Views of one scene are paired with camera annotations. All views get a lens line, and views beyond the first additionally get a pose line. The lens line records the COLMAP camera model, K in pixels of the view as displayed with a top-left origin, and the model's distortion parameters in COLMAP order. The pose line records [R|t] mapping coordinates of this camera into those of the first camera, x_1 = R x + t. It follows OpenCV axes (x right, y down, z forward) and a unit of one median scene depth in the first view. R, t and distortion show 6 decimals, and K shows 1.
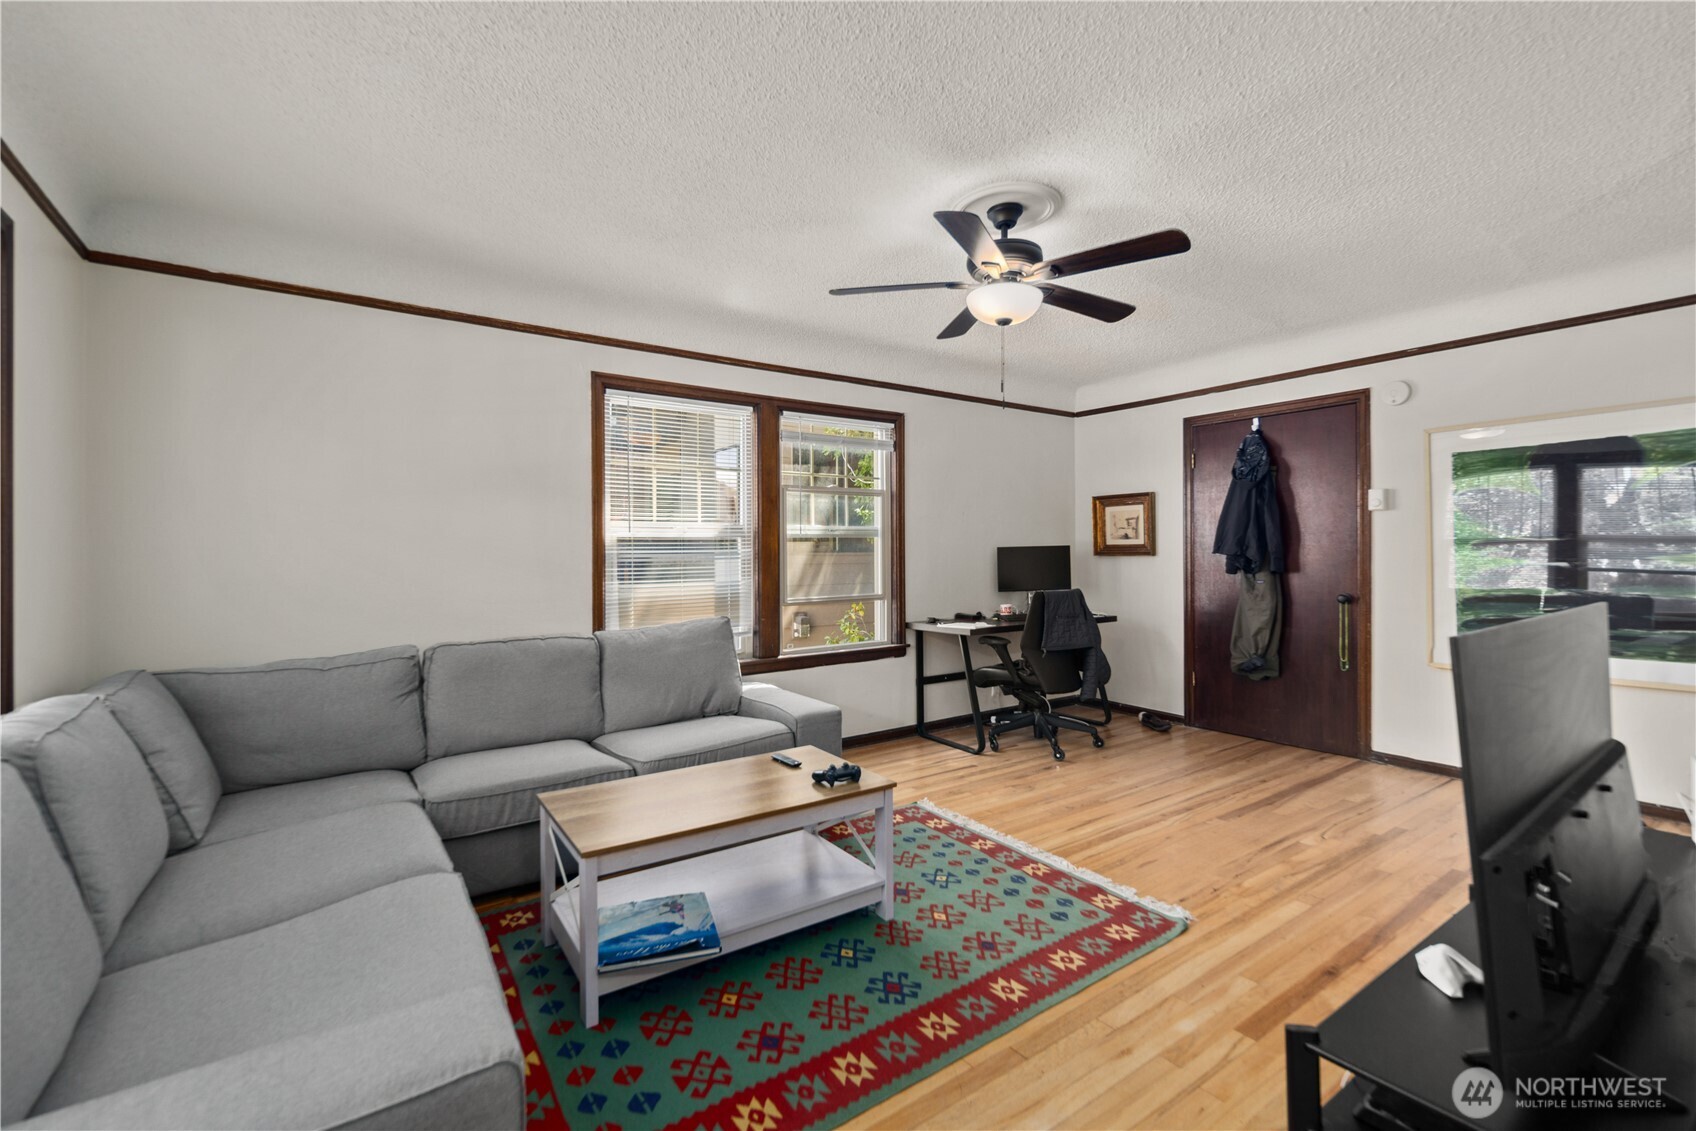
lens RADIAL K [[736.4, 0, 854.5], [0, 736.4, 551.0], [0, 0, 1]] dist [0.003983, -0.000570]
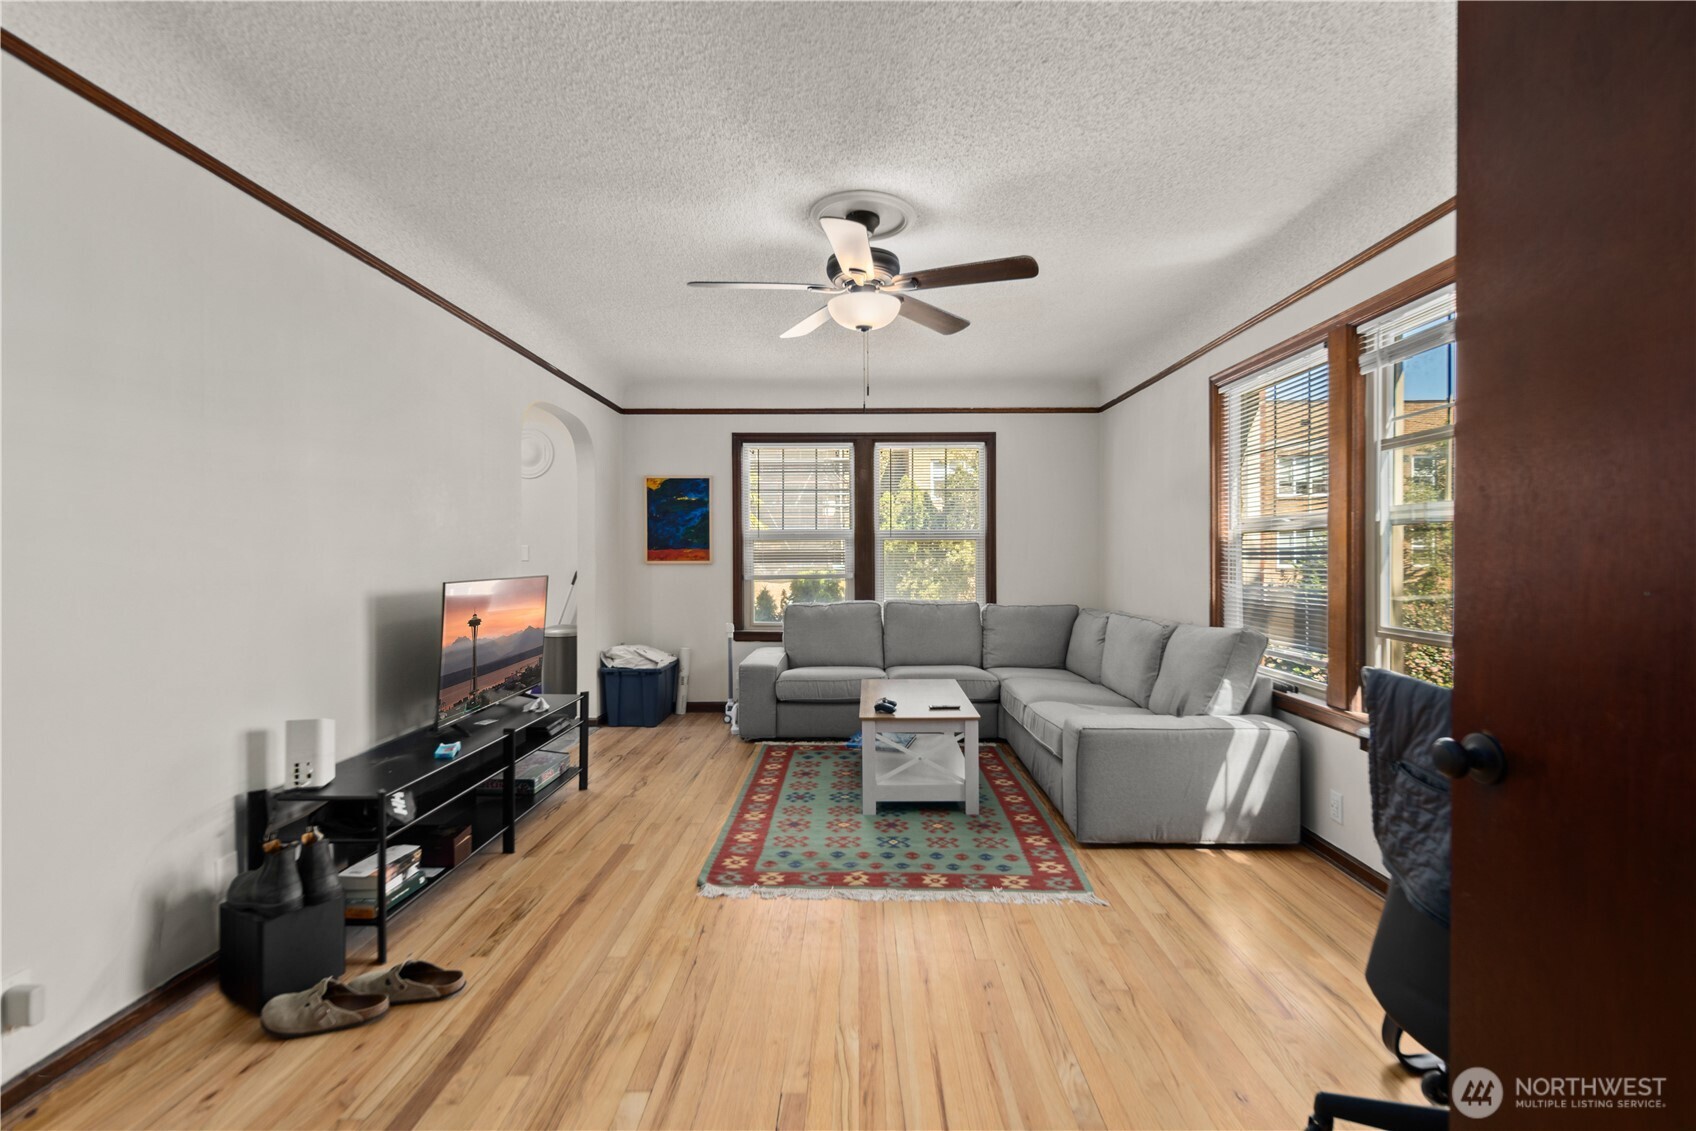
lens RADIAL K [[736.4, 0, 854.5], [0, 736.4, 551.0], [0, 0, 1]] dist [0.003983, -0.000570]
pose [[-0.583647, 0.002928, -0.812002, 1.135048], [0.006784, 0.999976, -0.001270, 0.000670], [0.811979, -0.006250, -0.583653, 1.718588]]
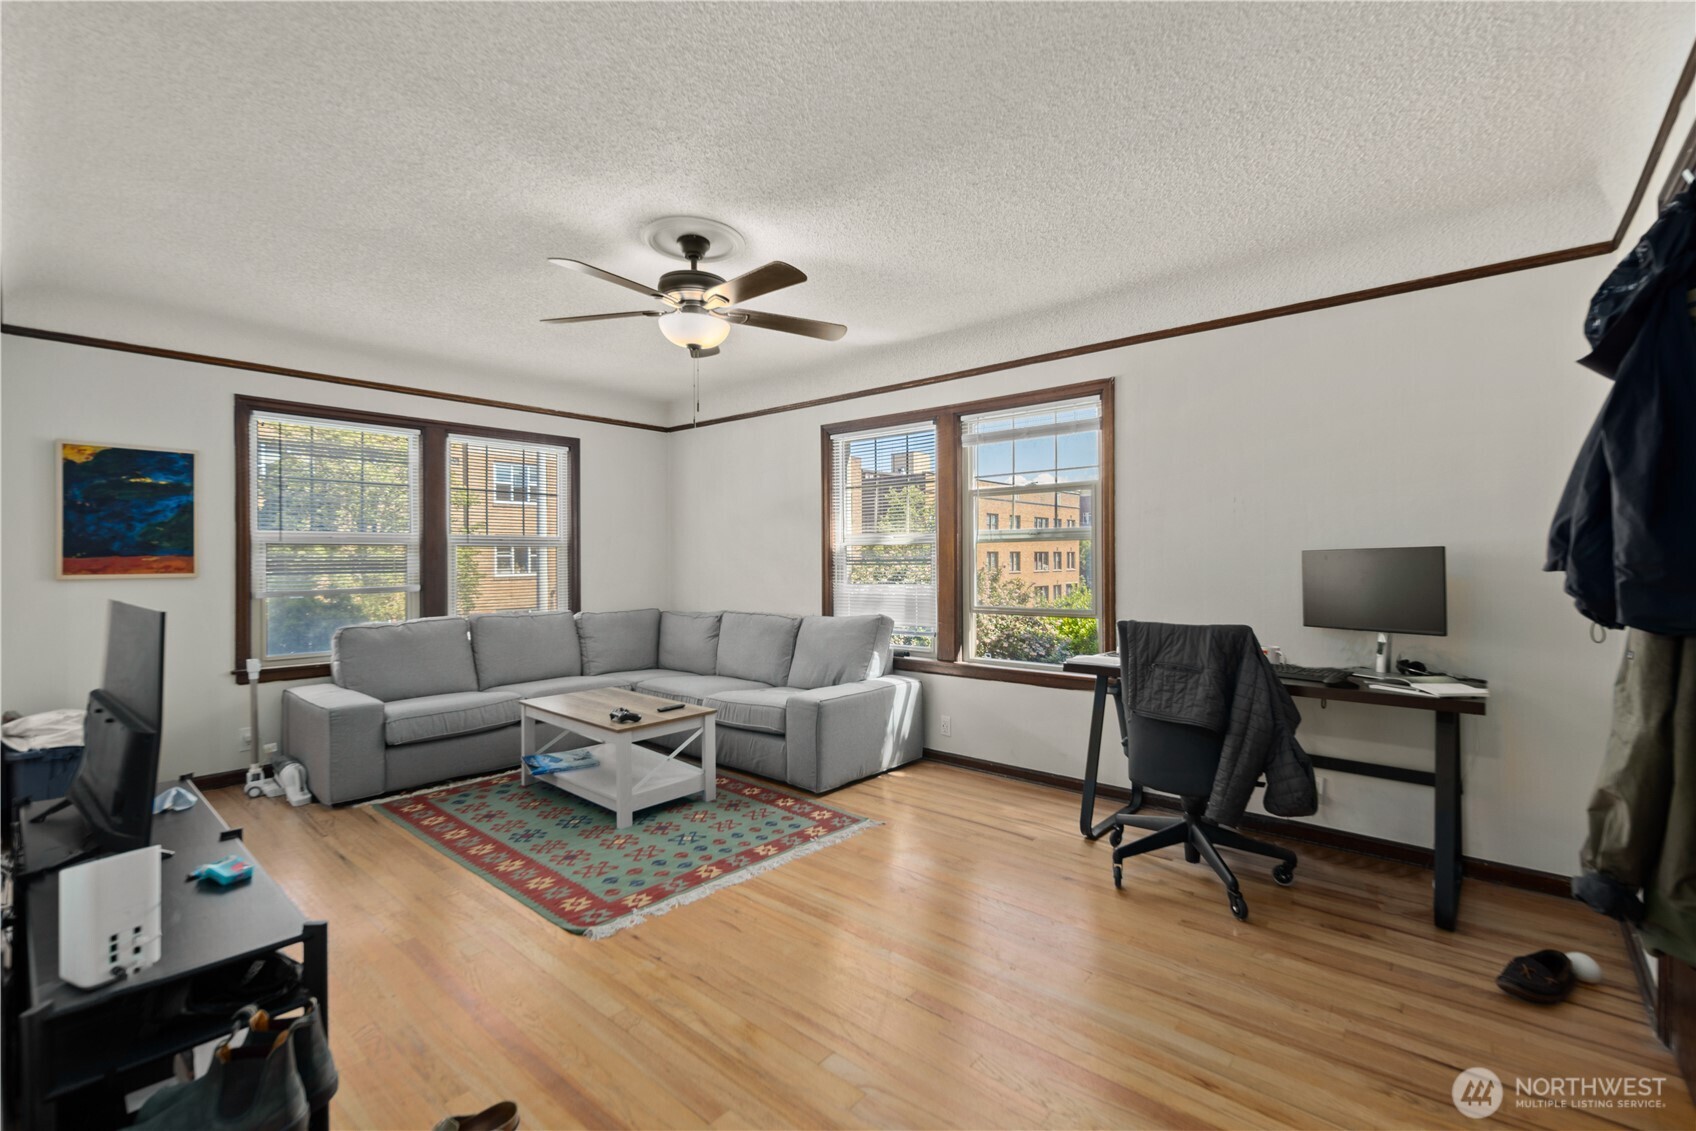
lens RADIAL K [[736.4, 0, 854.5], [0, 736.4, 551.0], [0, 0, 1]] dist [0.003983, -0.000570]
pose [[0.238312, -0.005951, -0.971170, 1.411320], [0.005495, 0.999973, -0.004779, -0.006874], [0.971173, -0.004198, 0.238339, 1.046220]]
